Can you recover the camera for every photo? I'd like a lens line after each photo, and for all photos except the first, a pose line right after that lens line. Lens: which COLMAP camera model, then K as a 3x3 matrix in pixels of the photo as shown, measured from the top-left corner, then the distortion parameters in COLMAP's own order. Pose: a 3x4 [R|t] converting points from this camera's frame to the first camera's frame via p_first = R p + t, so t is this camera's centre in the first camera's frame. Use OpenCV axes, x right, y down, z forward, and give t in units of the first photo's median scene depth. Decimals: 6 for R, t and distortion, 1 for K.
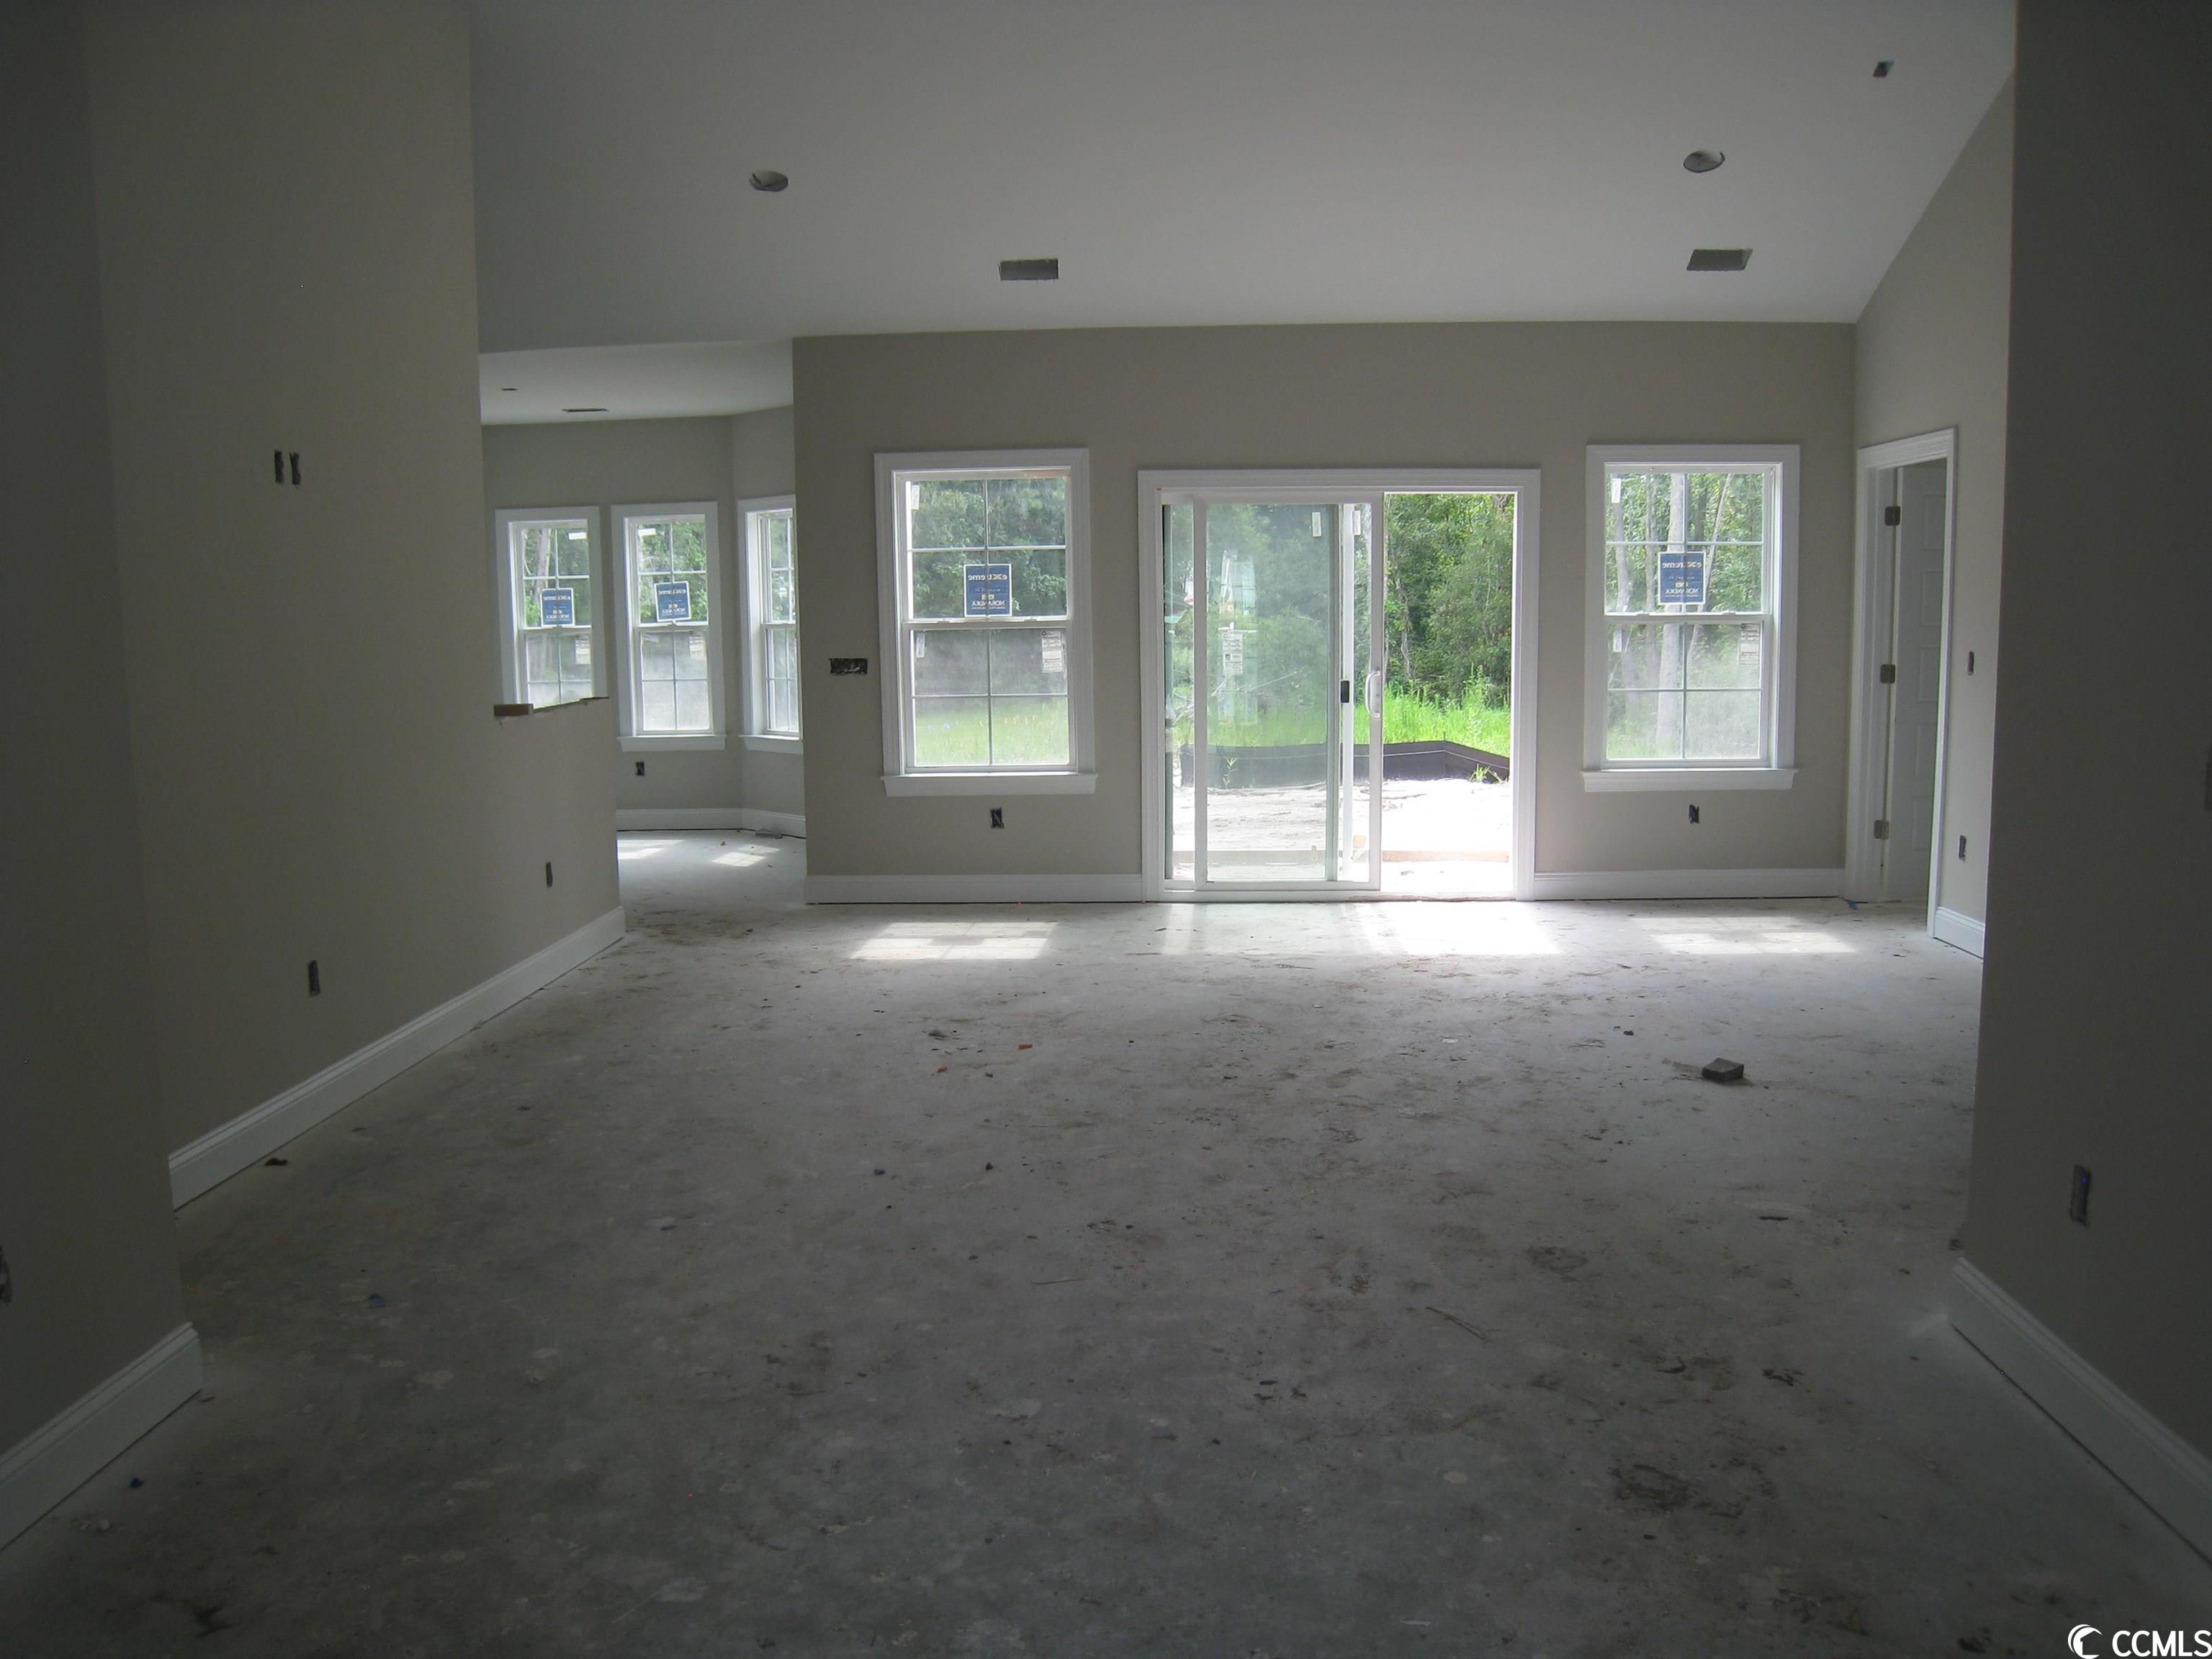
lens RADIAL K [[1829.0, 0, 1103.3], [0, 1829.0, 837.6], [0, 0, 1]] dist [-0.163082, 0.109021]
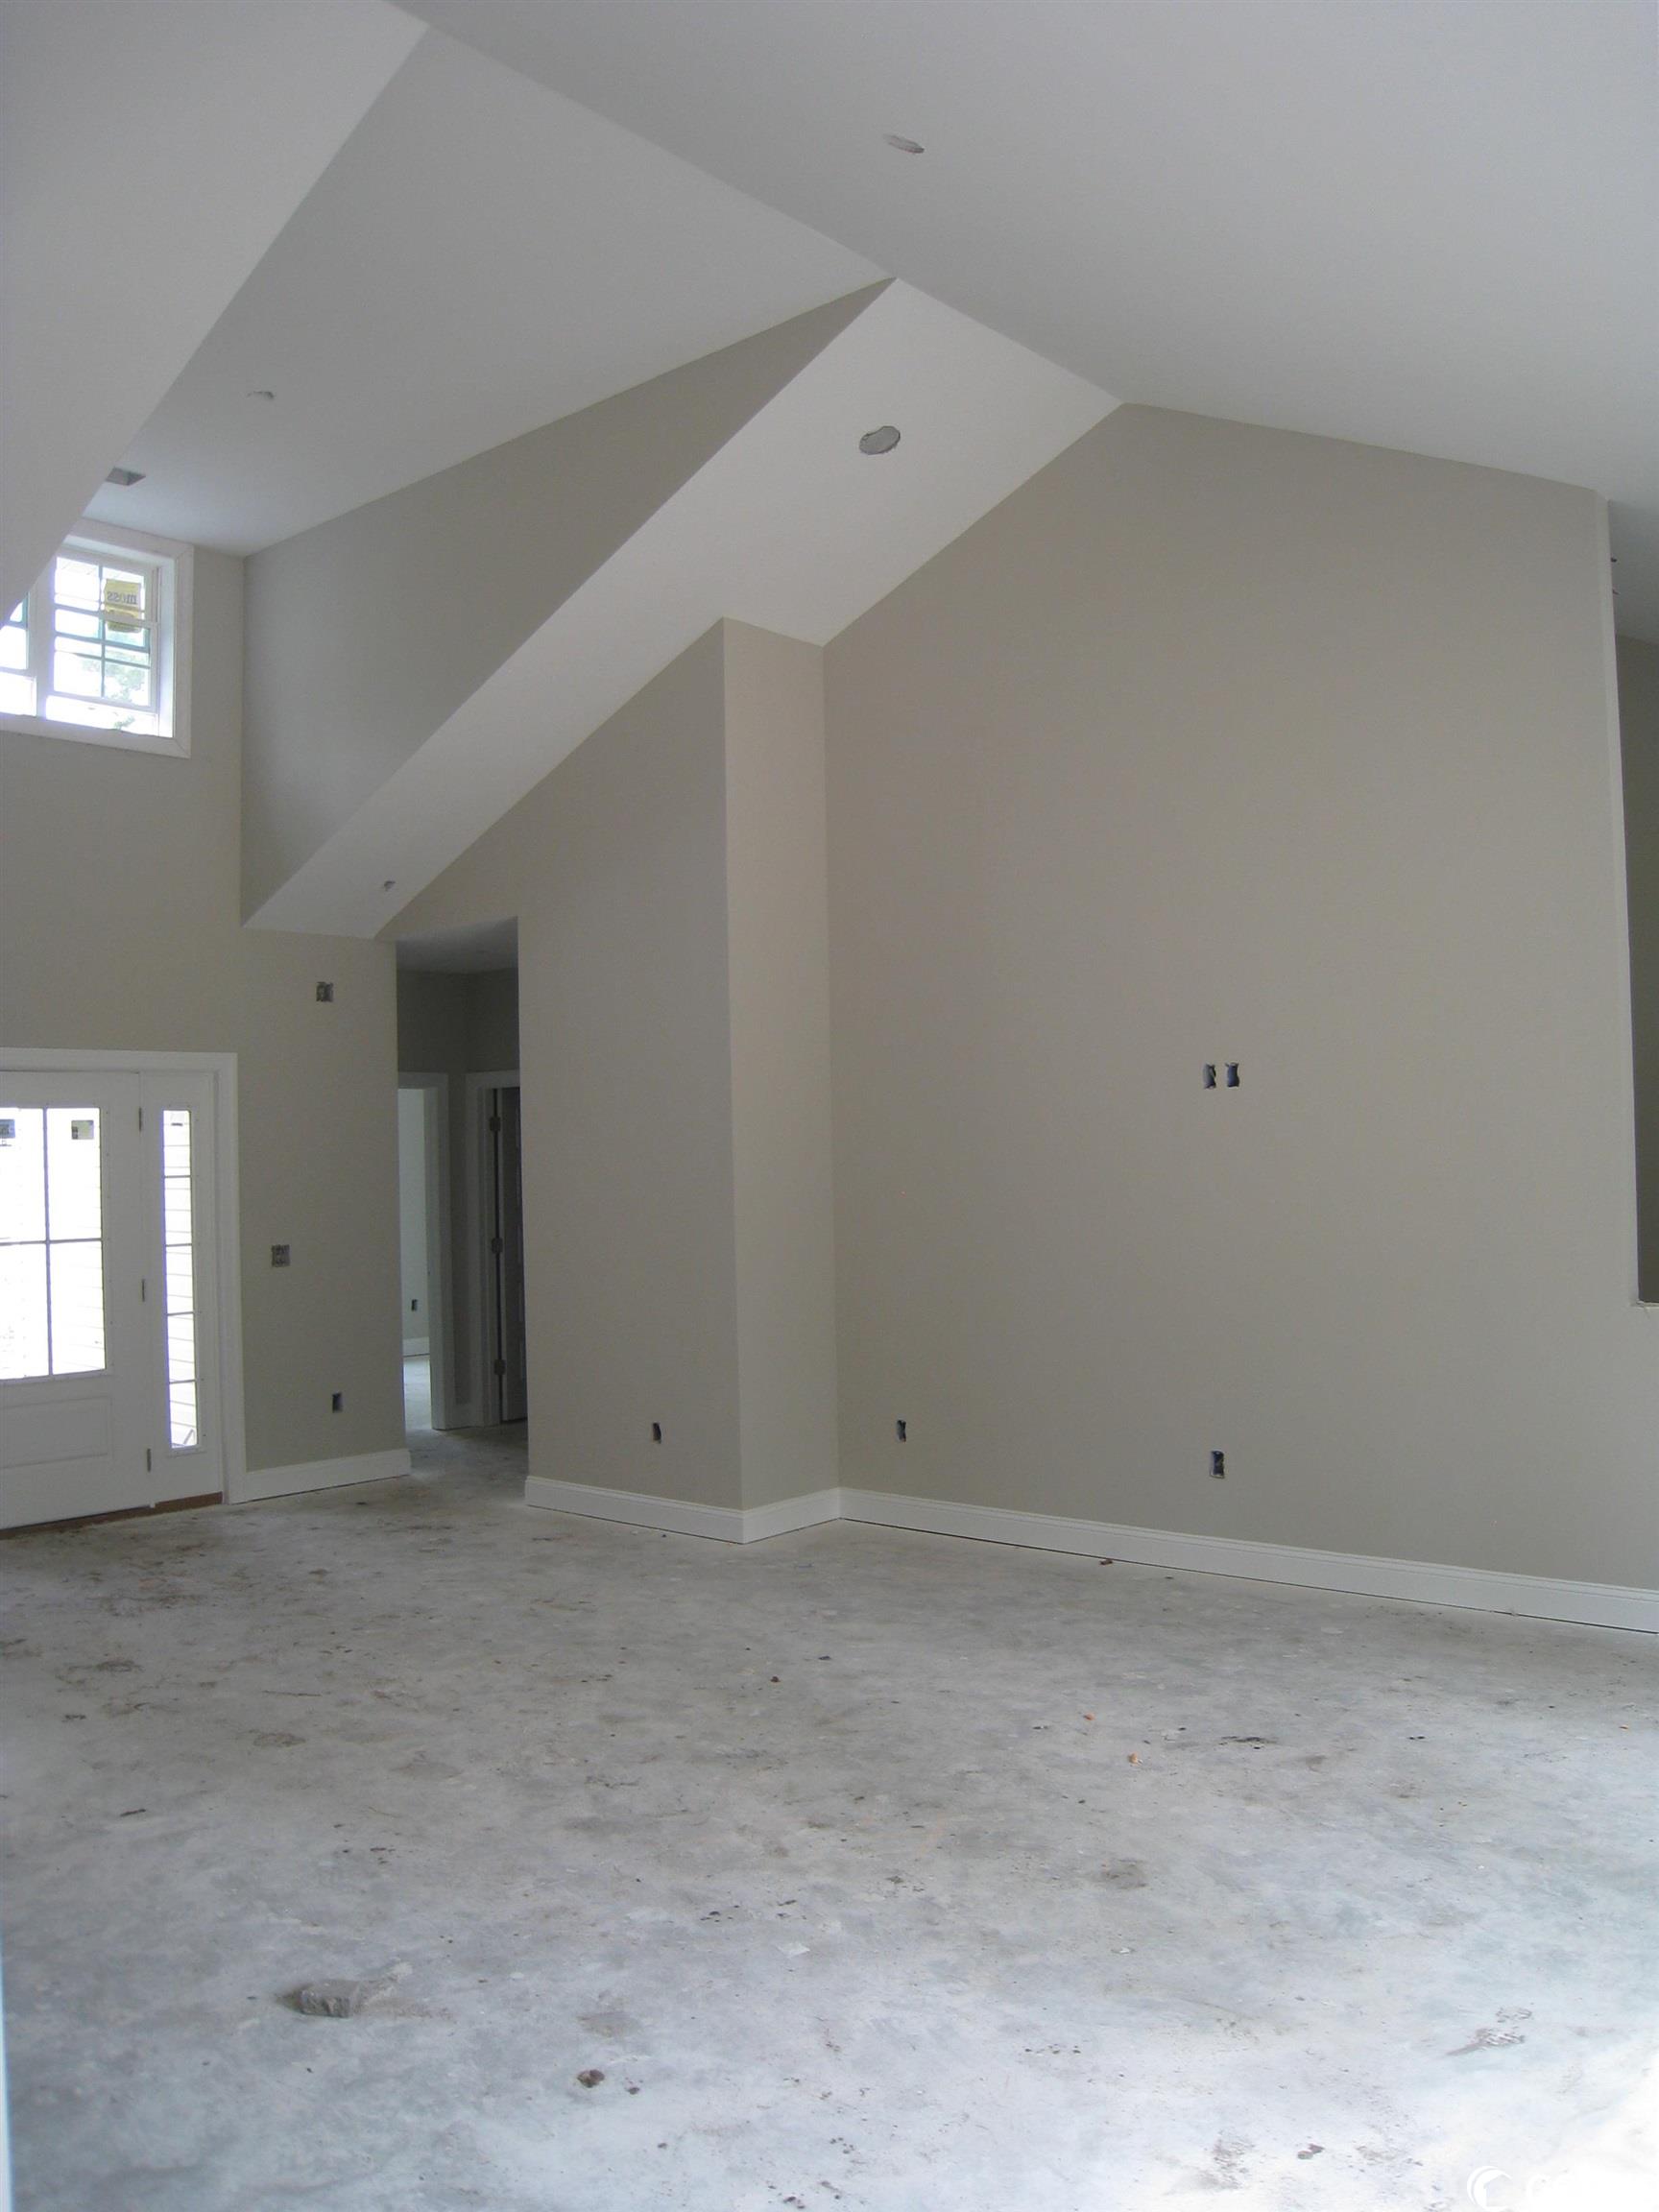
lens RADIAL K [[1829.0, 0, 844.7], [0, 1829.0, 1126.6], [0, 0, 1]] dist [-0.163082, 0.109021]
pose [[-0.625795, 0.017295, -0.779796, 1.011168], [-0.066469, 0.994935, 0.075408, -0.333406], [0.777150, 0.099023, -0.621476, 2.129487]]
